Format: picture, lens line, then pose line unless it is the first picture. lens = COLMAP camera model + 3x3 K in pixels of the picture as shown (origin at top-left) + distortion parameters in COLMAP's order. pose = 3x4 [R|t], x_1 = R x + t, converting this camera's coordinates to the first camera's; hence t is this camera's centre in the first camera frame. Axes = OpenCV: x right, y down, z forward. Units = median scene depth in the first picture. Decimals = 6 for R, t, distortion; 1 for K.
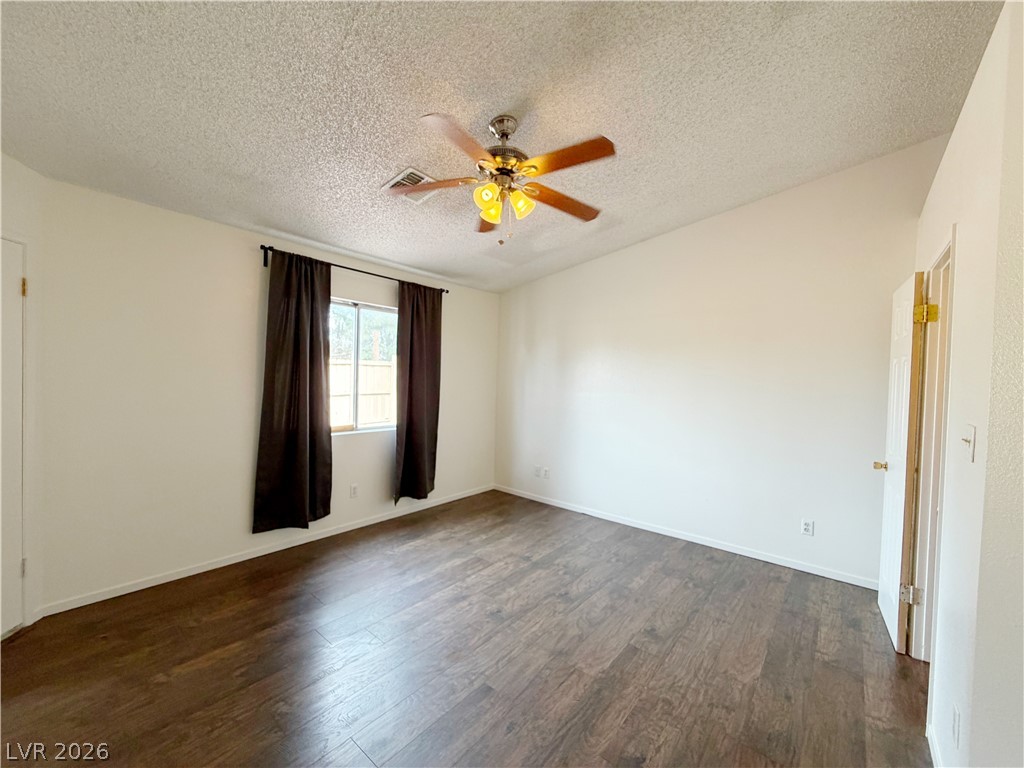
lens RADIAL K [[409.1, 0, 508.7], [0, 409.1, 385.3], [0, 0, 1]] dist [0.000531, 0.000060]
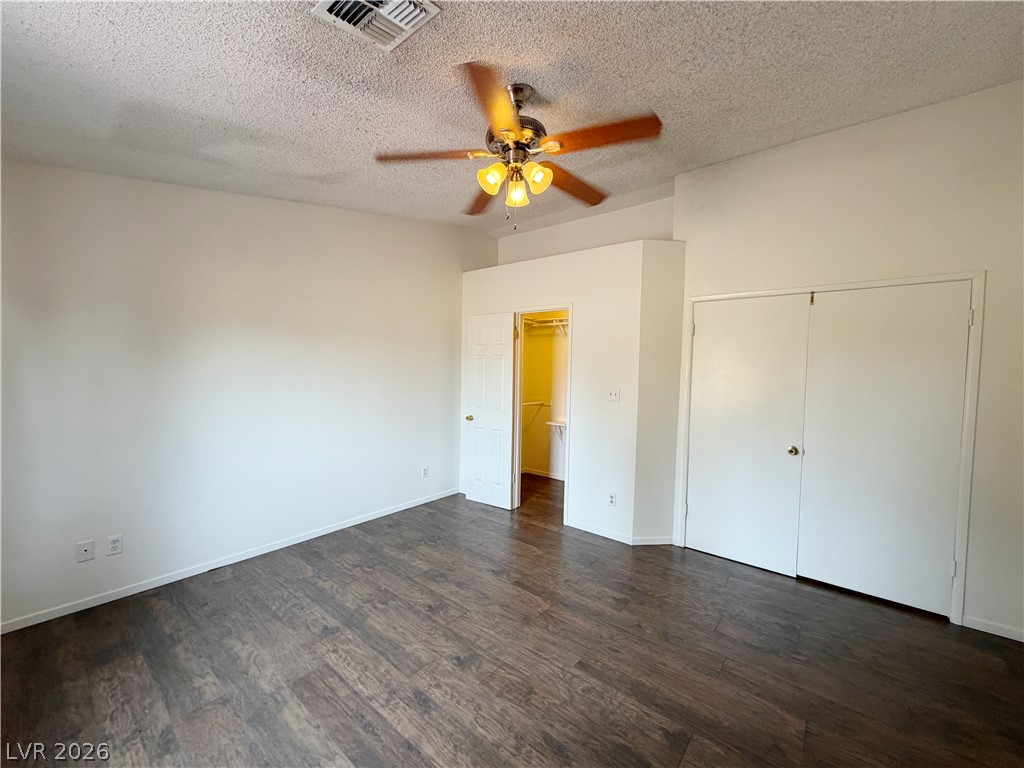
lens RADIAL K [[409.1, 0, 508.7], [0, 409.1, 385.3], [0, 0, 1]] dist [0.000531, 0.000060]
pose [[-0.005683, -0.071748, 0.997407, -0.675872], [0.003928, 0.997413, 0.071770, -0.051724], [-0.999976, 0.004326, -0.005387, 0.742067]]
